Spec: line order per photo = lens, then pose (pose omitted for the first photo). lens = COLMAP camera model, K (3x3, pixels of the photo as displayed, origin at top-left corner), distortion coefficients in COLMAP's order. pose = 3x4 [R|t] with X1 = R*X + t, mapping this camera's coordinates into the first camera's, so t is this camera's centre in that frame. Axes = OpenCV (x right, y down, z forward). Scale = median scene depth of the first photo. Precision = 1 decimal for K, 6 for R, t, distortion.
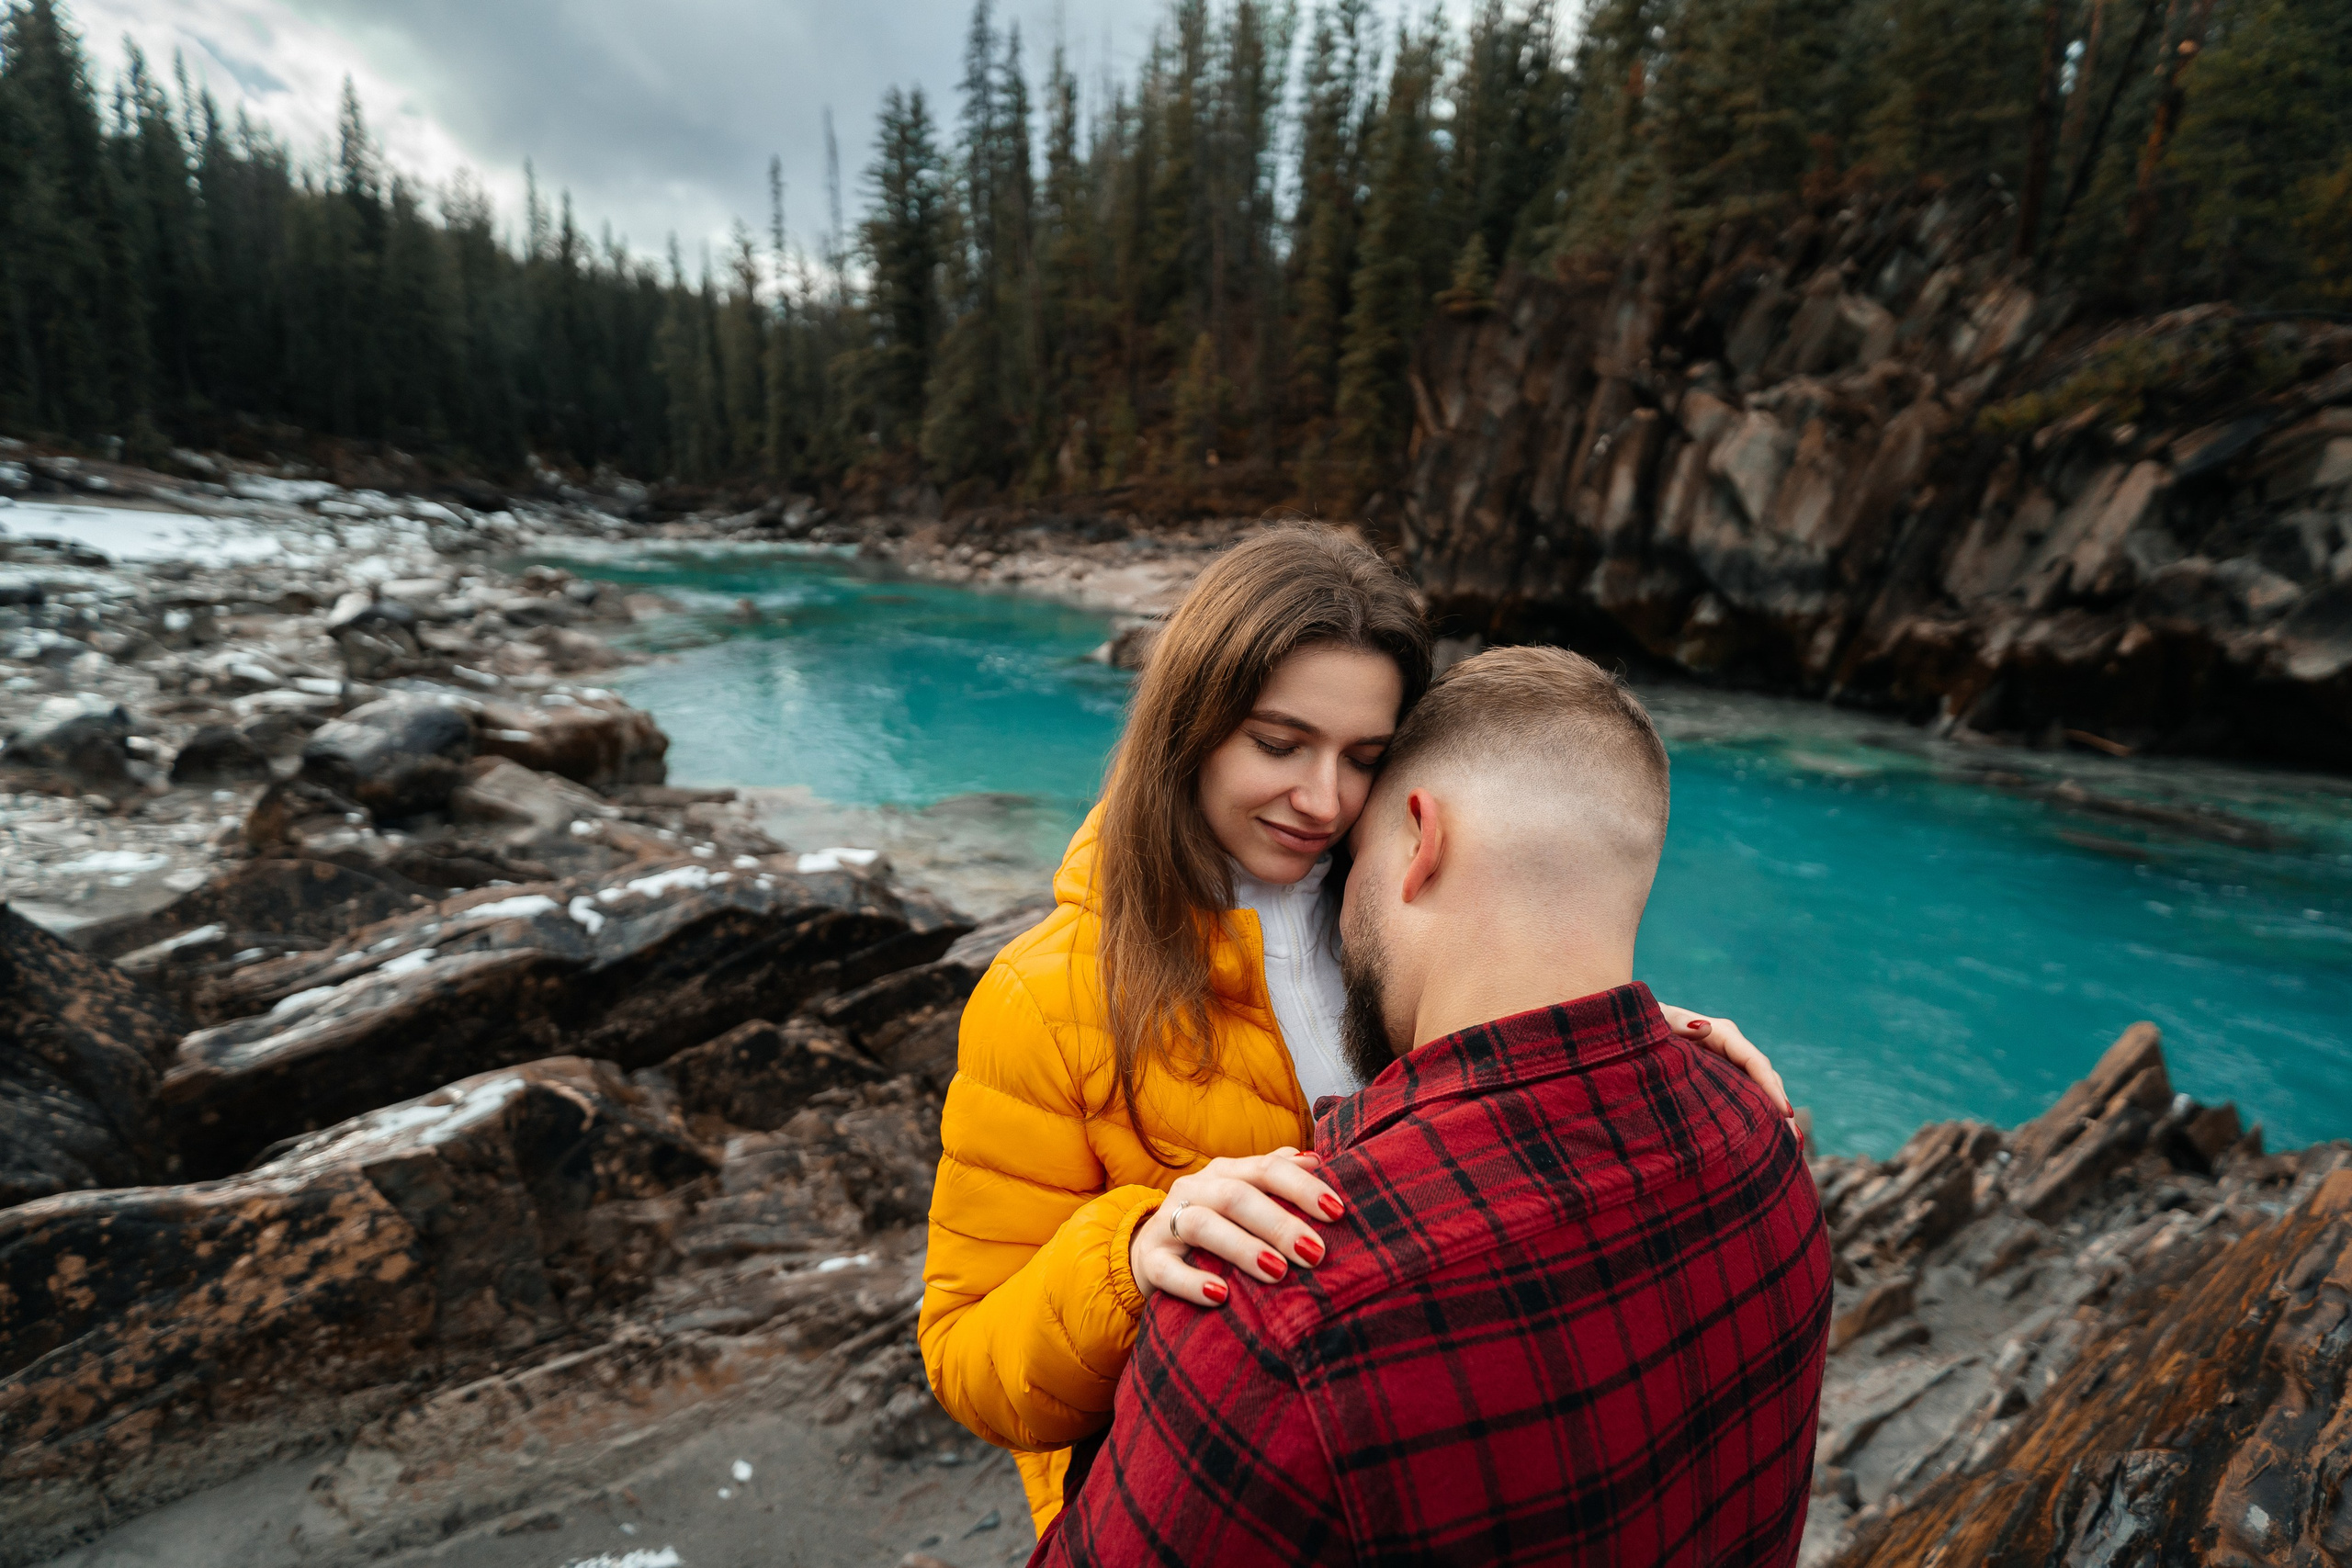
lens RADIAL K [[1099.3, 0, 1174.9], [0, 1099.3, 779.3], [0, 0, 1]] dist [-0.002517, -0.000991]
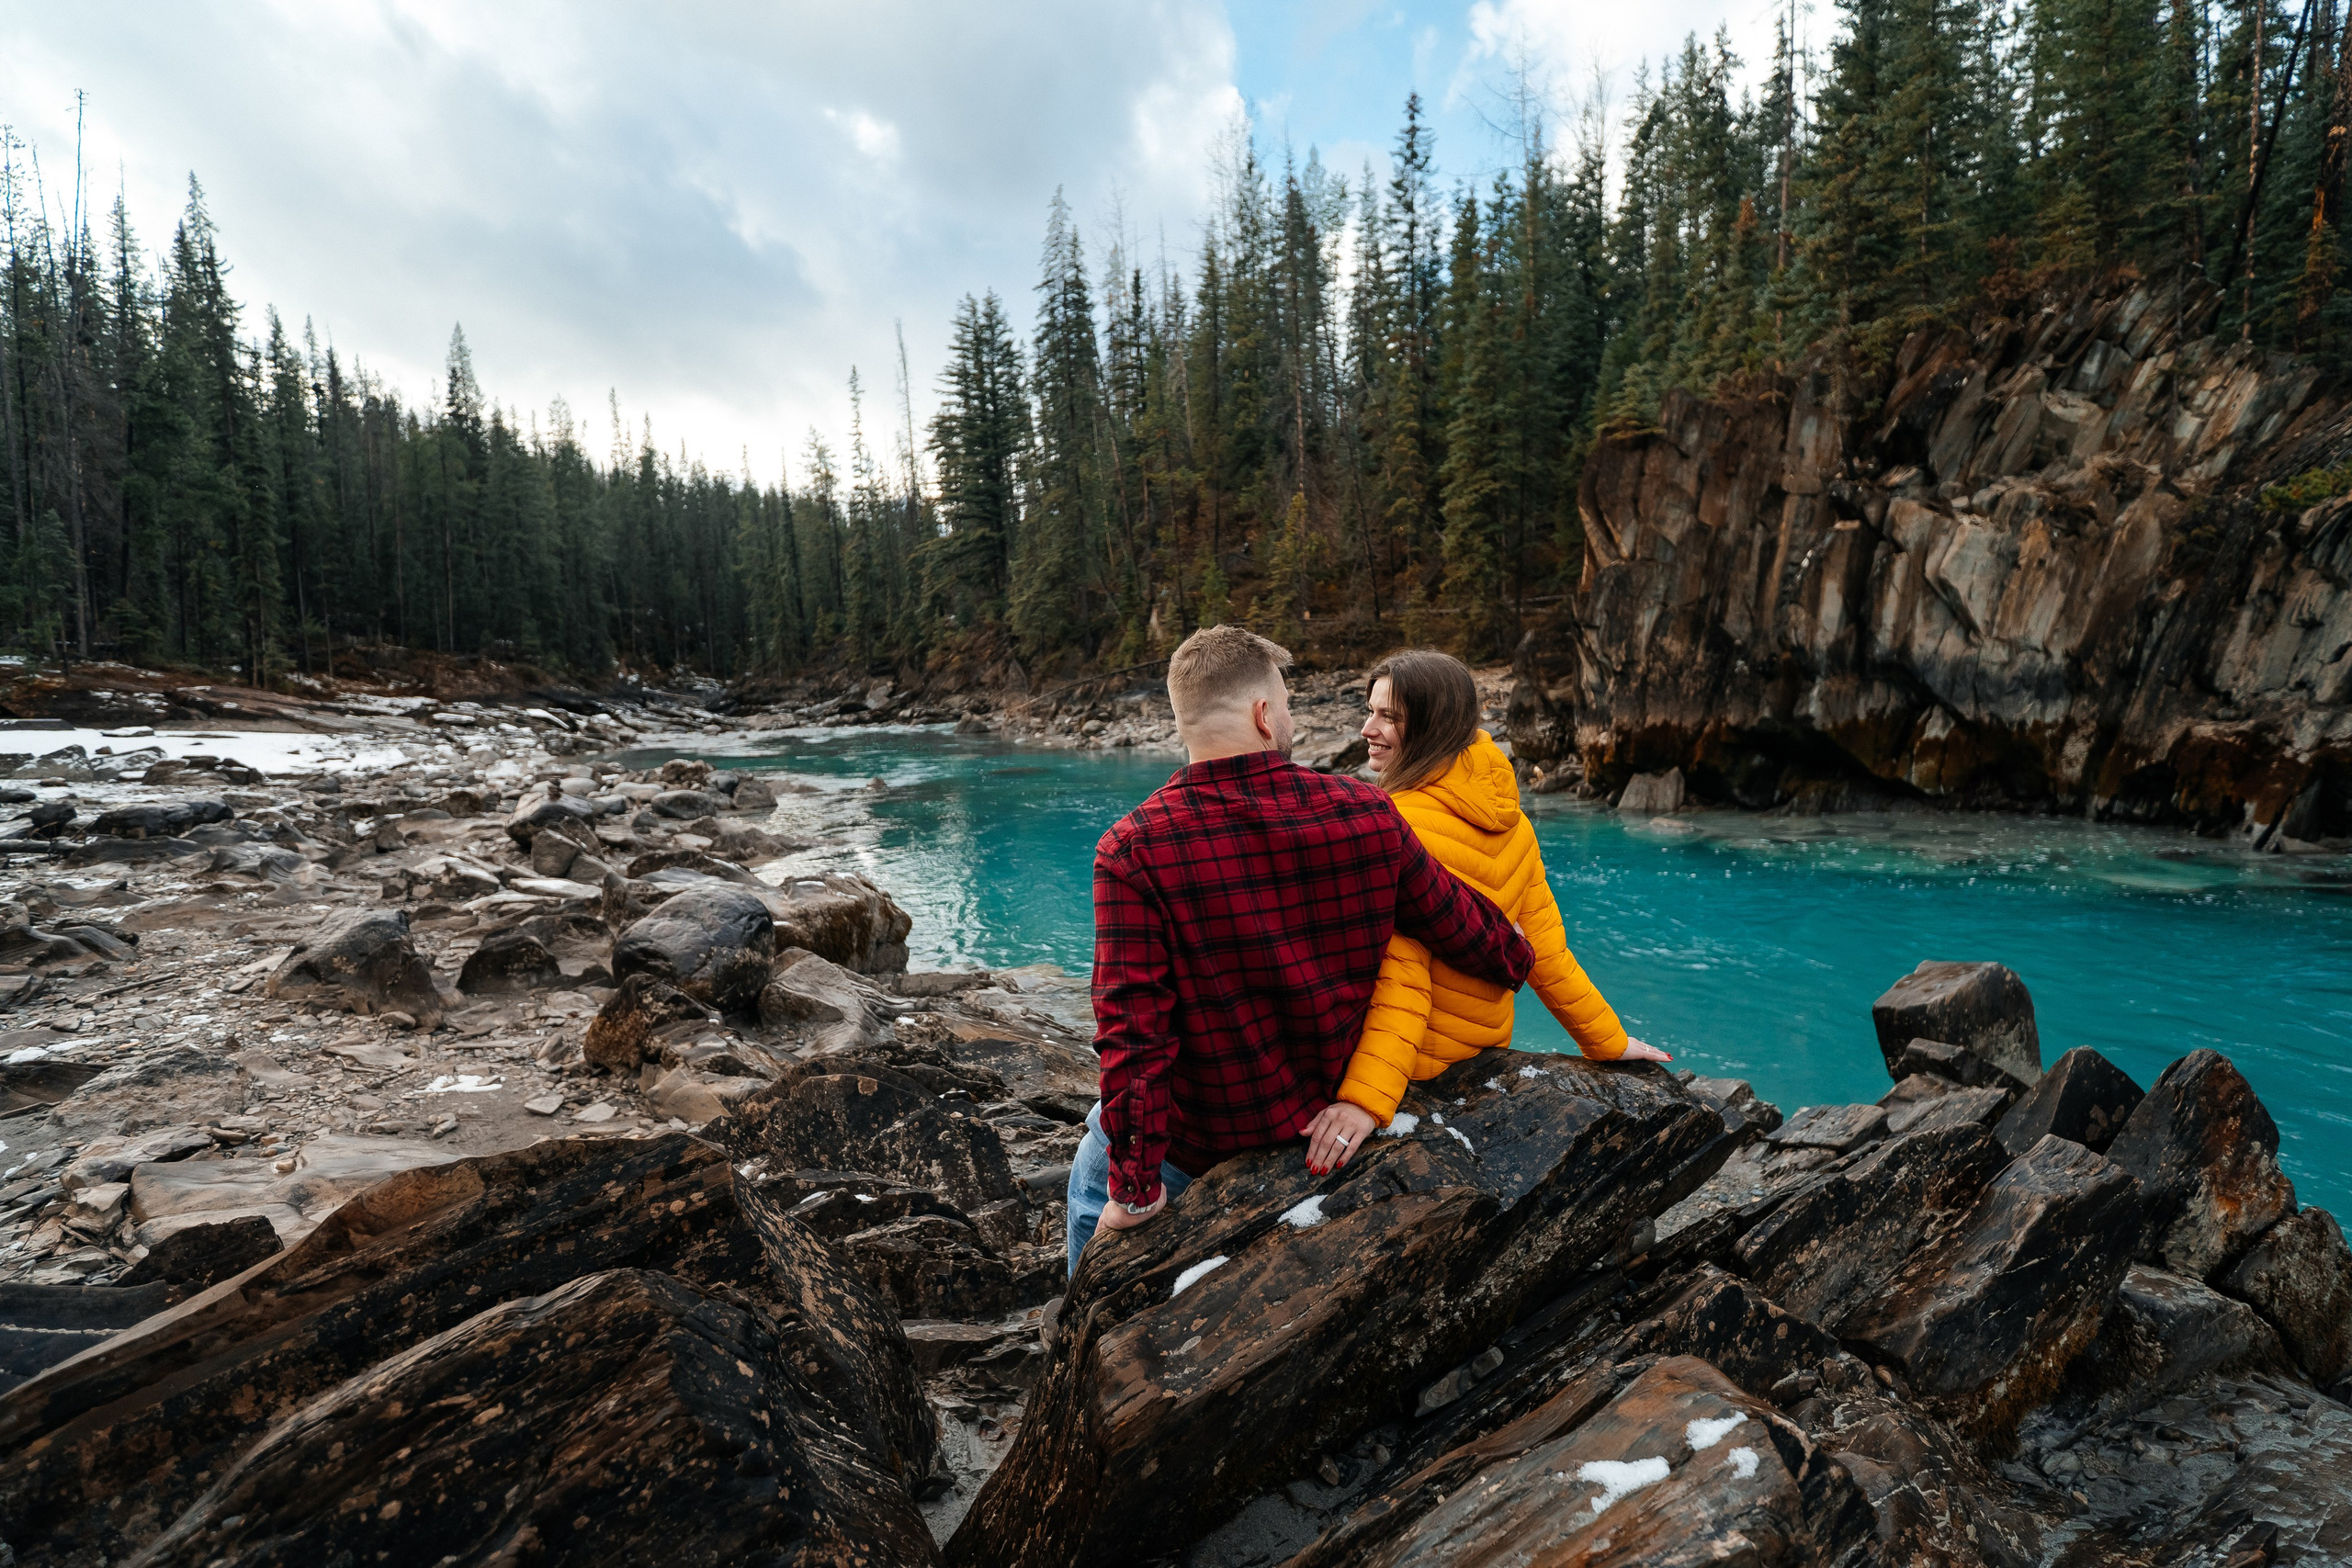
lens RADIAL K [[1128.9, 0, 1176.4], [0, 1128.9, 781.0], [0, 0, 1]] dist [0.002212, -0.003121]
pose [[0.996961, -0.058943, -0.050940, -0.100748], [0.050898, 0.987842, -0.146896, -0.001043], [0.058979, 0.143857, 0.987839, 0.031294]]
